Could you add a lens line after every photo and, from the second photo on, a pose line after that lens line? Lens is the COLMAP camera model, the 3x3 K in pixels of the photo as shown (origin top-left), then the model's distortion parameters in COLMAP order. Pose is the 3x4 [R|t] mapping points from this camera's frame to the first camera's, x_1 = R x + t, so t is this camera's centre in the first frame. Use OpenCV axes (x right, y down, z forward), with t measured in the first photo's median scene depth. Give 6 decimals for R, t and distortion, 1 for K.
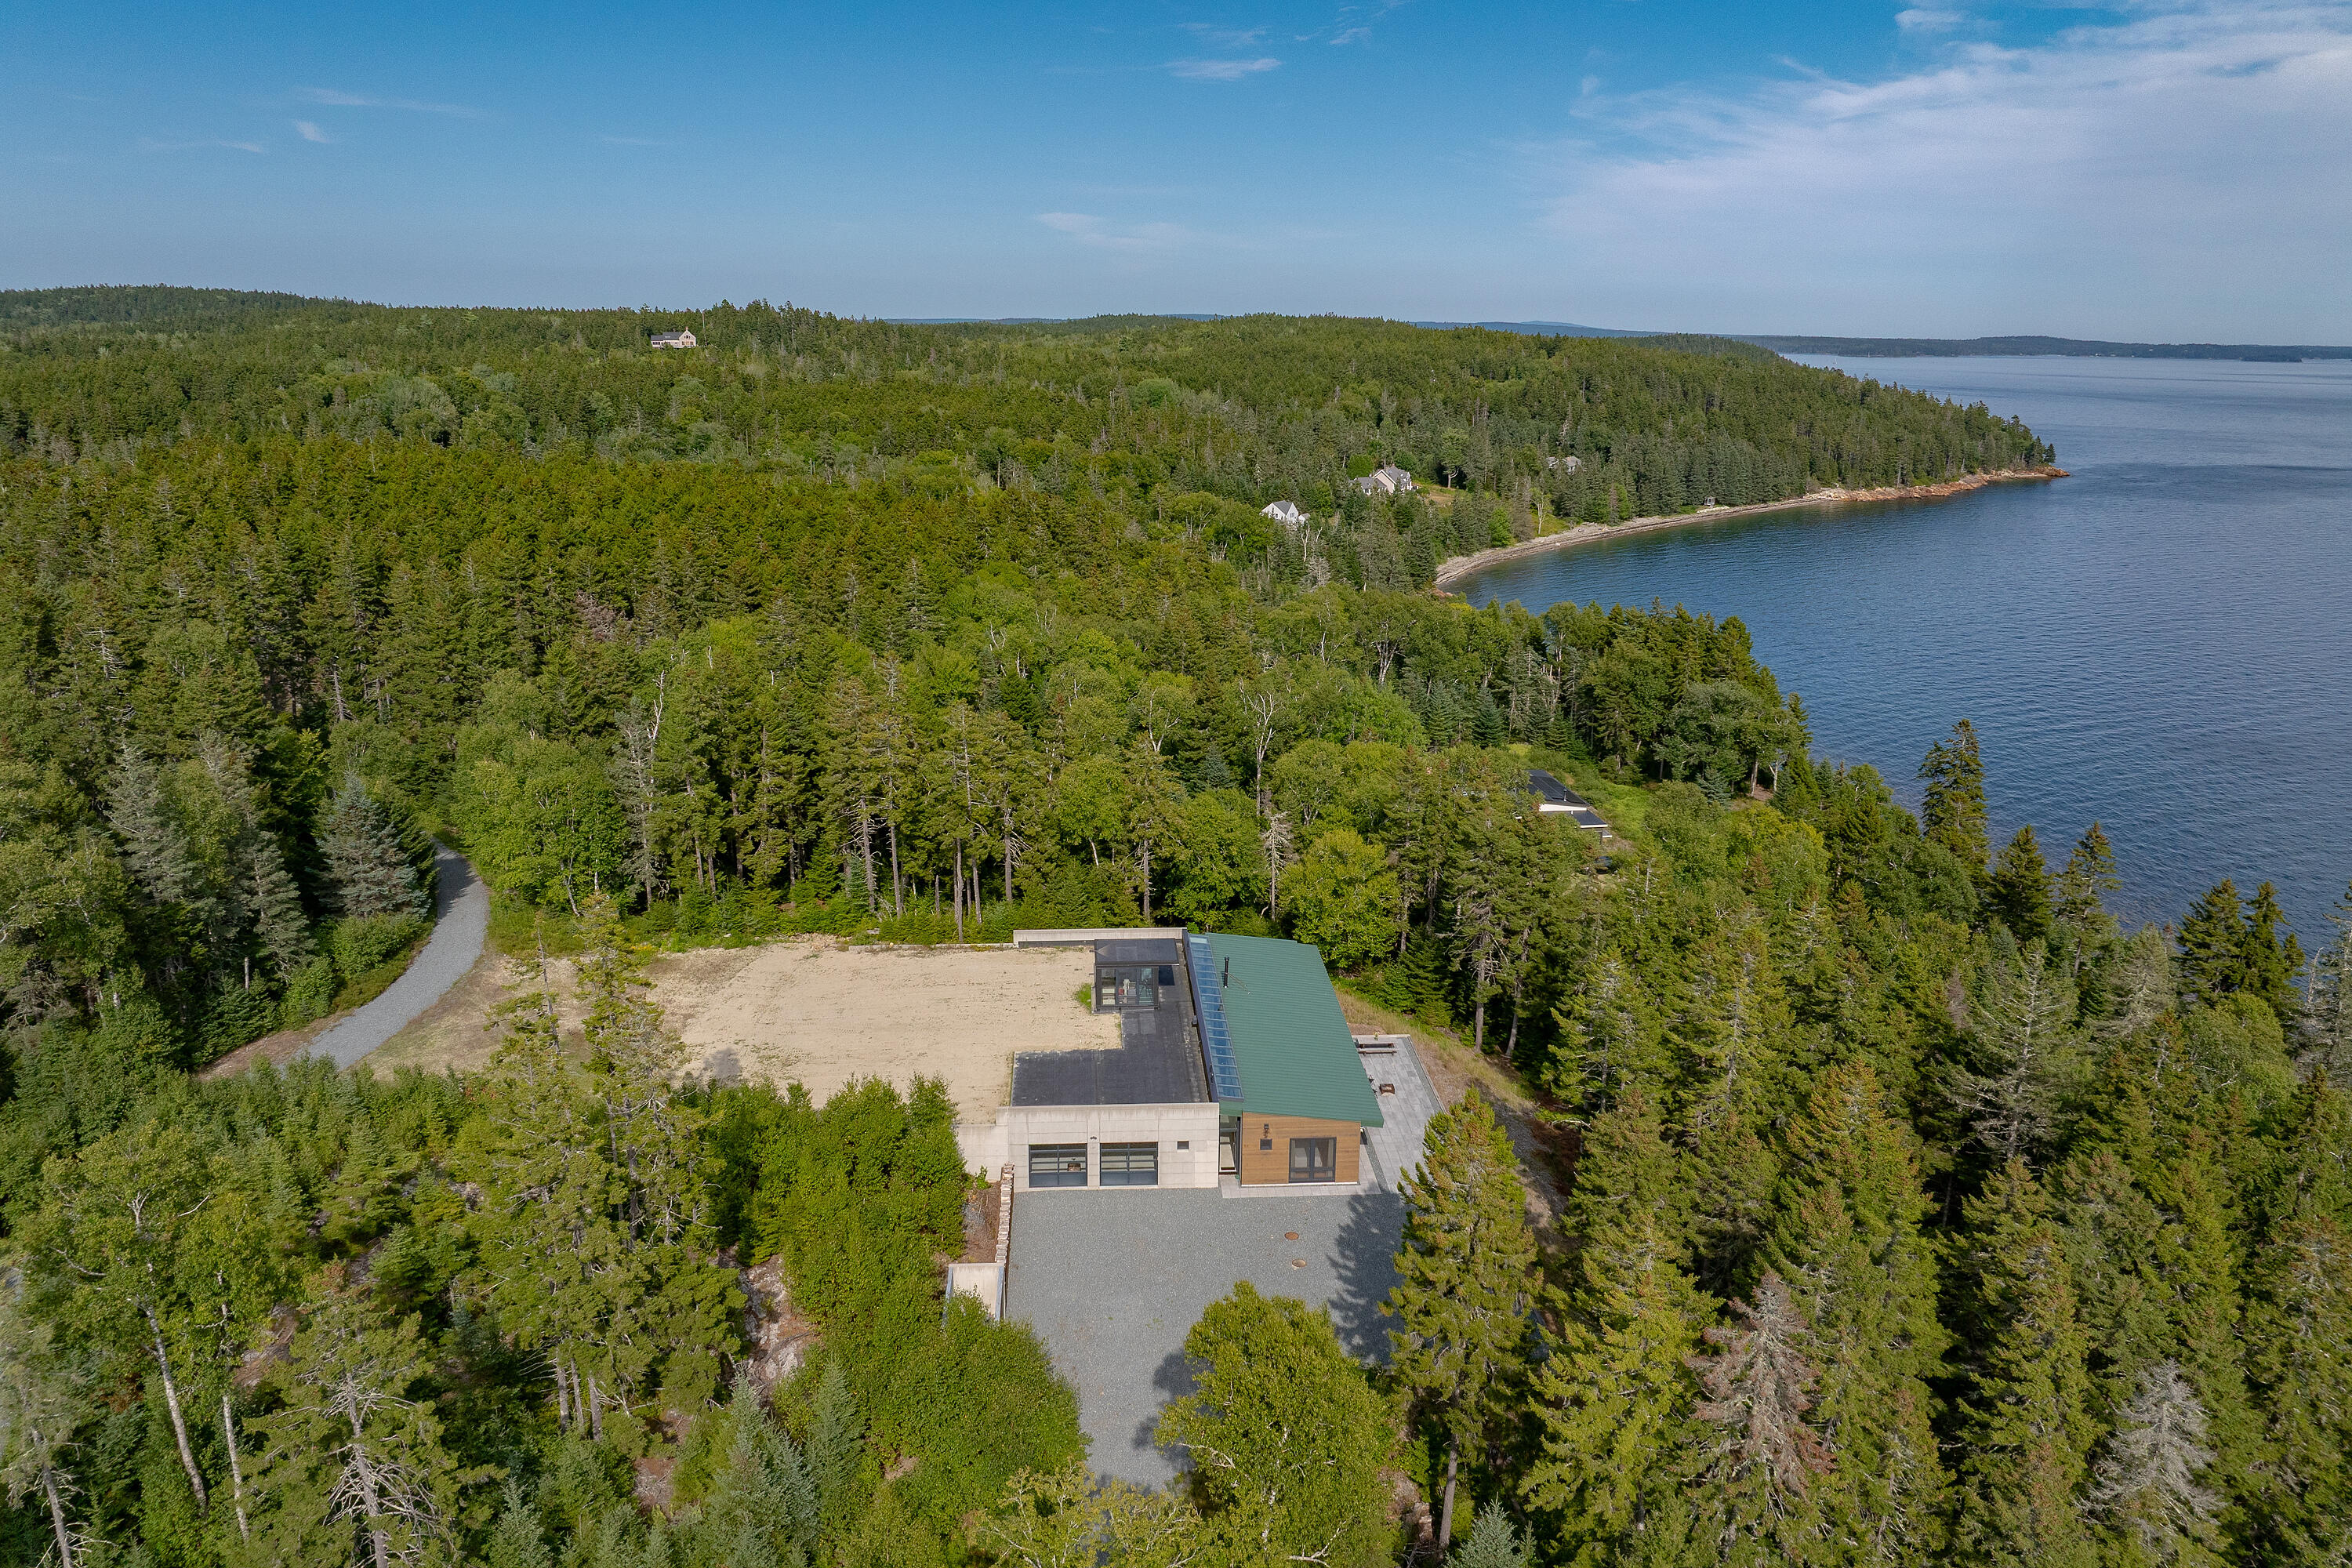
lens RADIAL K [[1652.8, 0, 1180.0], [0, 1652.8, 793.0], [0, 0, 1]] dist [-0.037397, -0.000438]
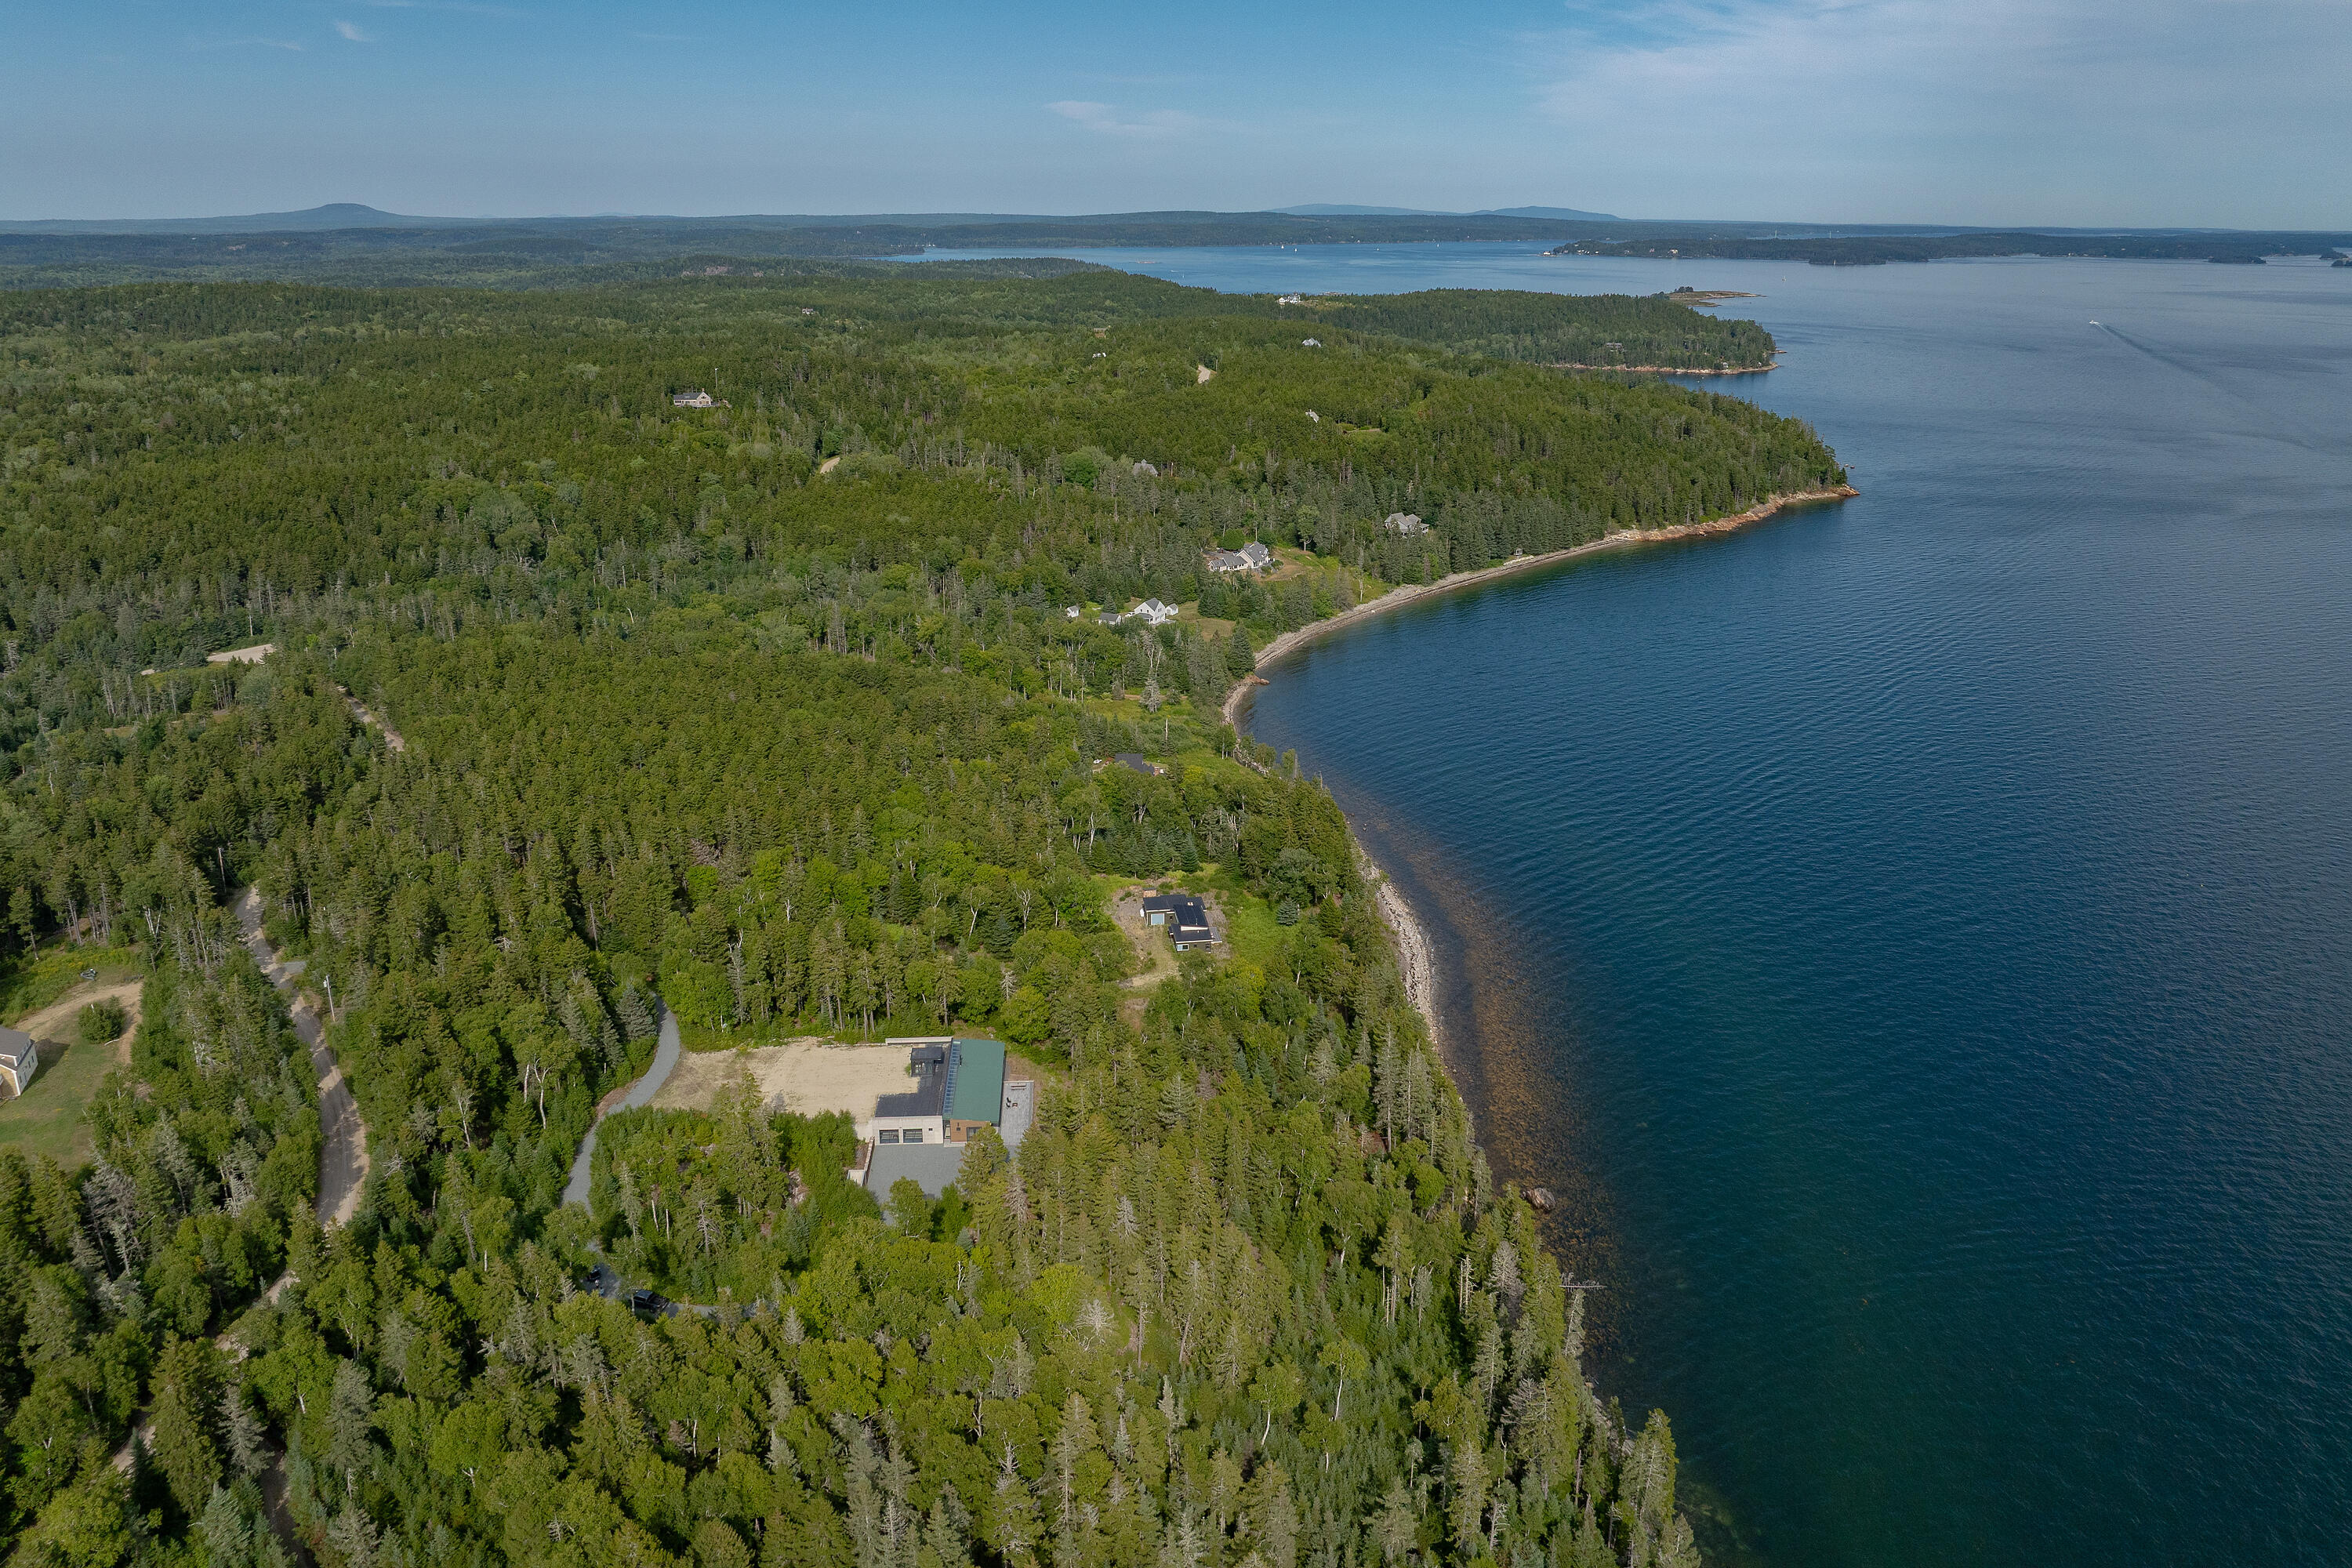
lens RADIAL K [[1705.1, 0, 1209.0], [0, 1705.1, 693.2], [0, 0, 1]] dist [-0.044483, 0.004314]
pose [[0.999943, -0.004864, 0.009537, 0.369011], [0.004688, 0.999820, 0.018364, -0.486091], [-0.009625, -0.018318, 0.999786, -1.593288]]
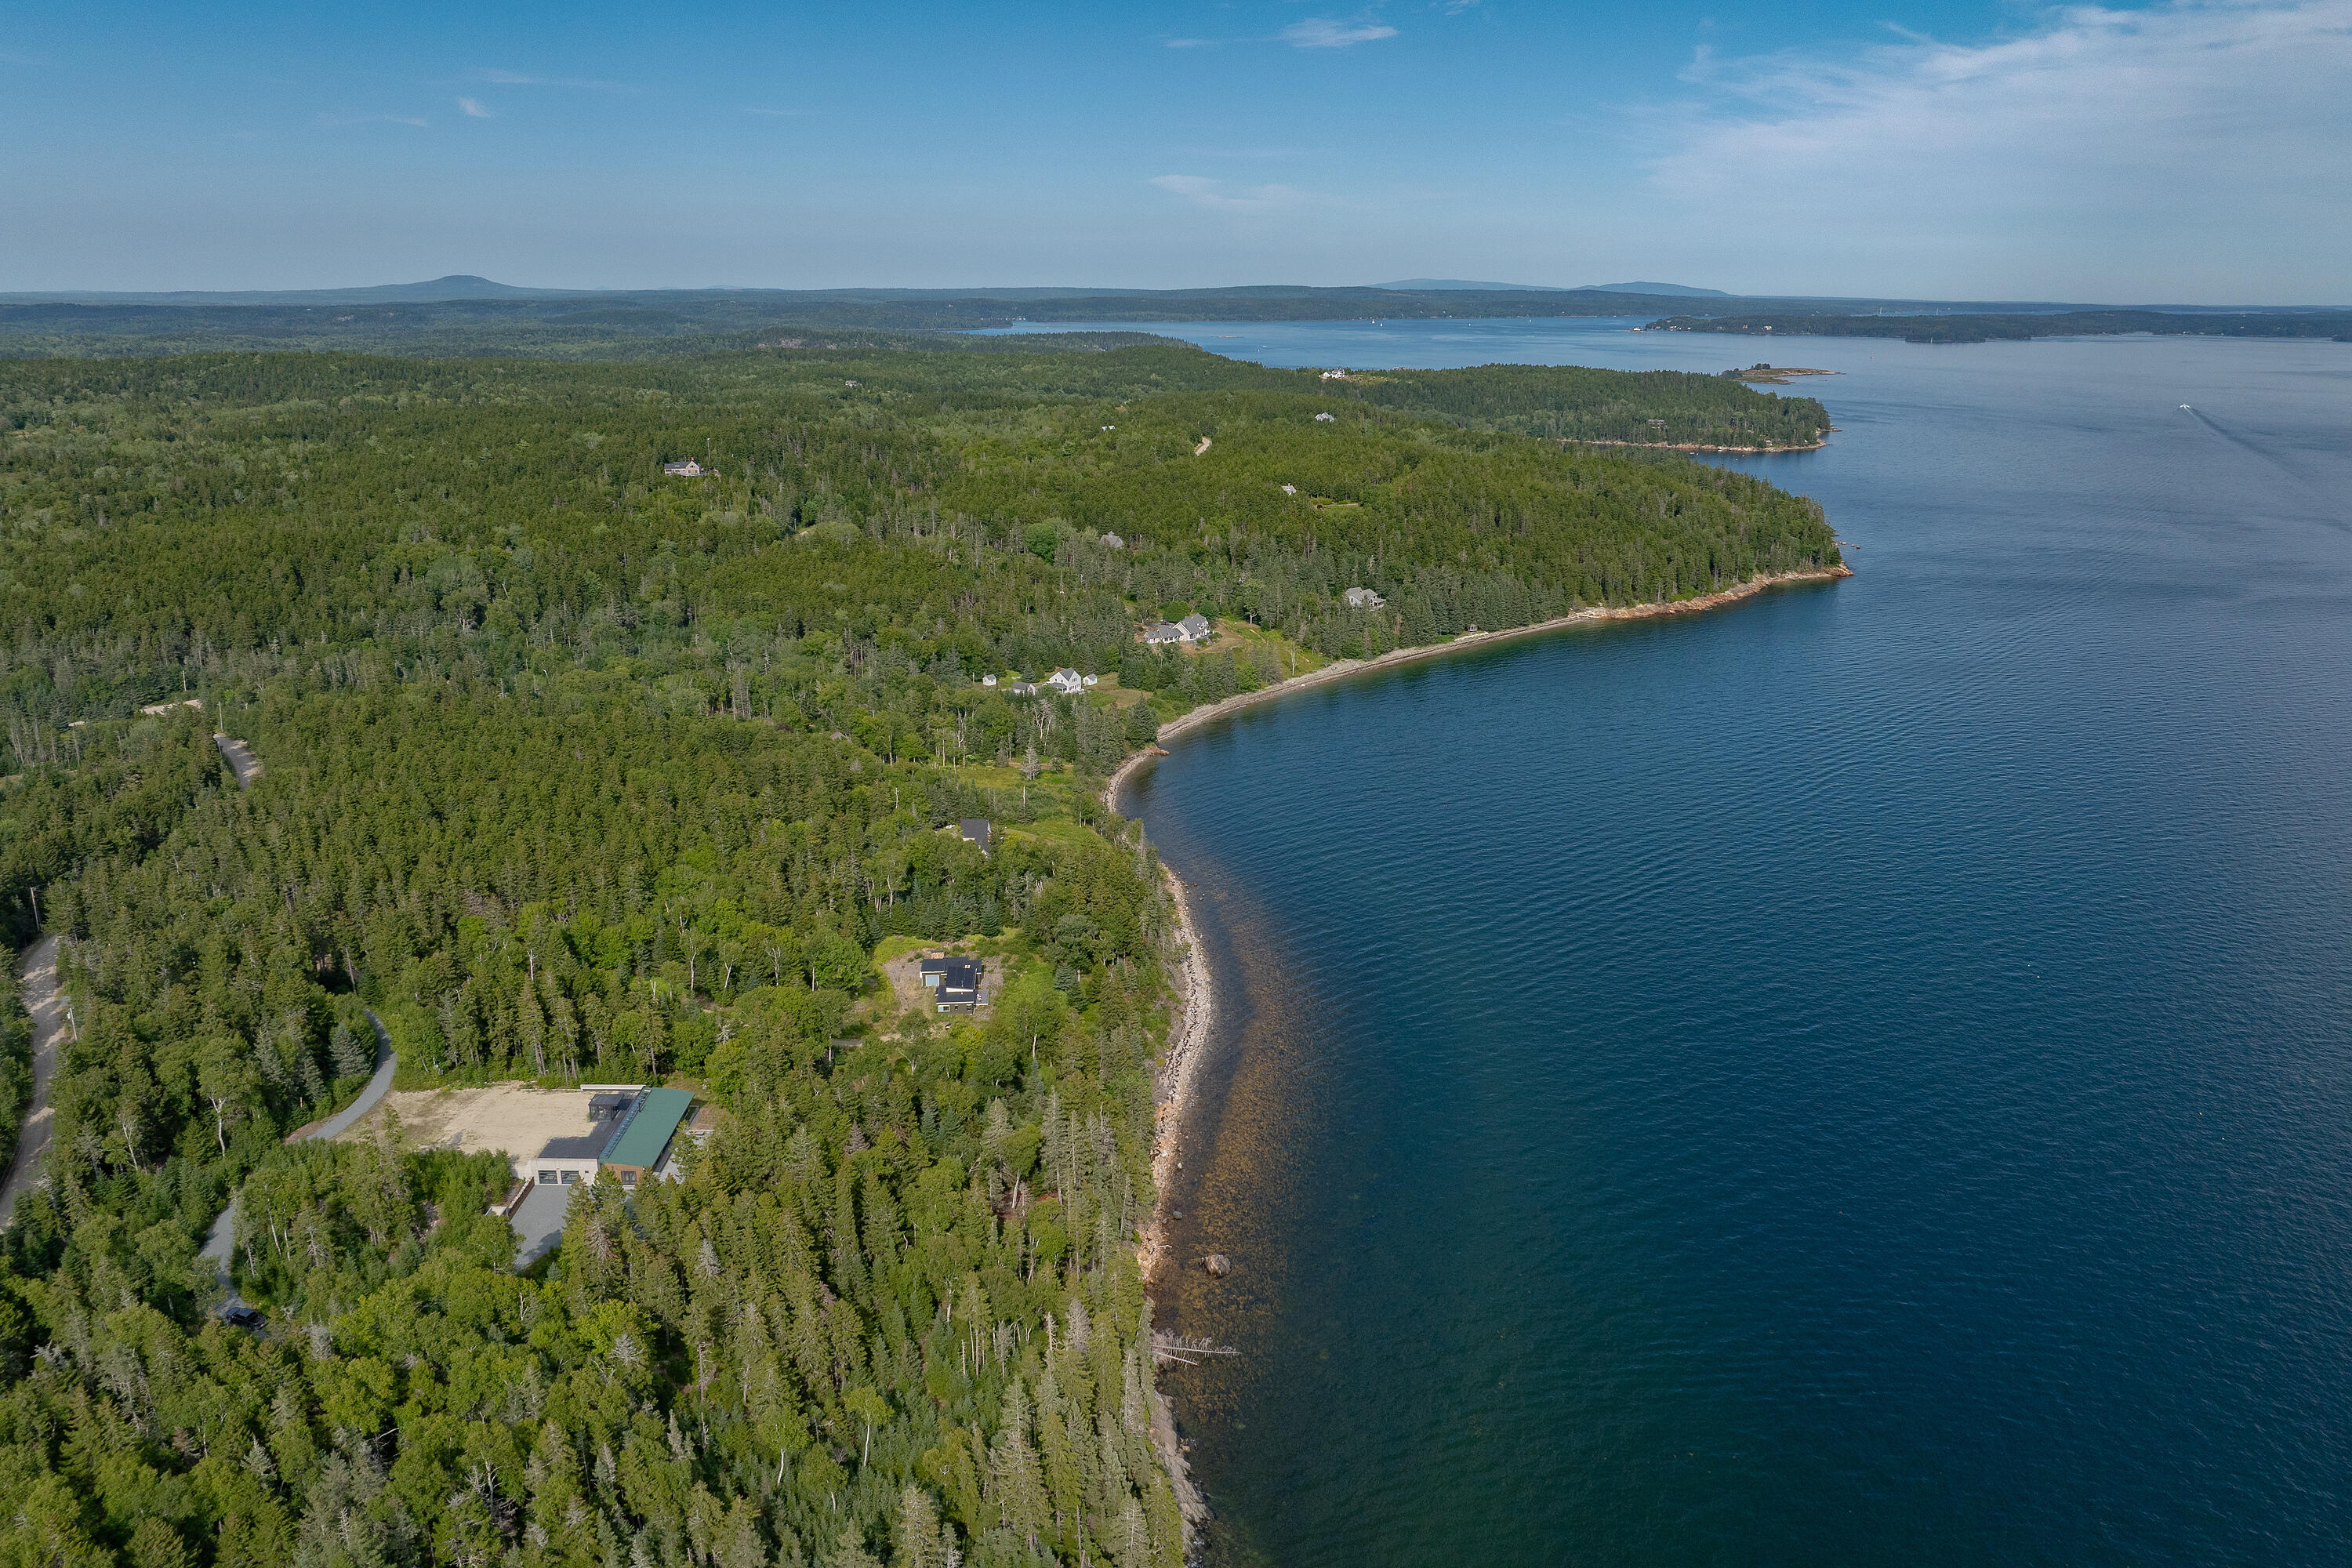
lens RADIAL K [[1703.4, 0, 1223.7], [0, 1703.4, 773.7], [0, 0, 1]] dist [-0.041021, -0.002455]
pose [[0.998591, 0.014270, -0.051108, 1.034702], [-0.013157, 0.999670, 0.022042, -0.477463], [0.051405, -0.021338, 0.998450, -1.612884]]
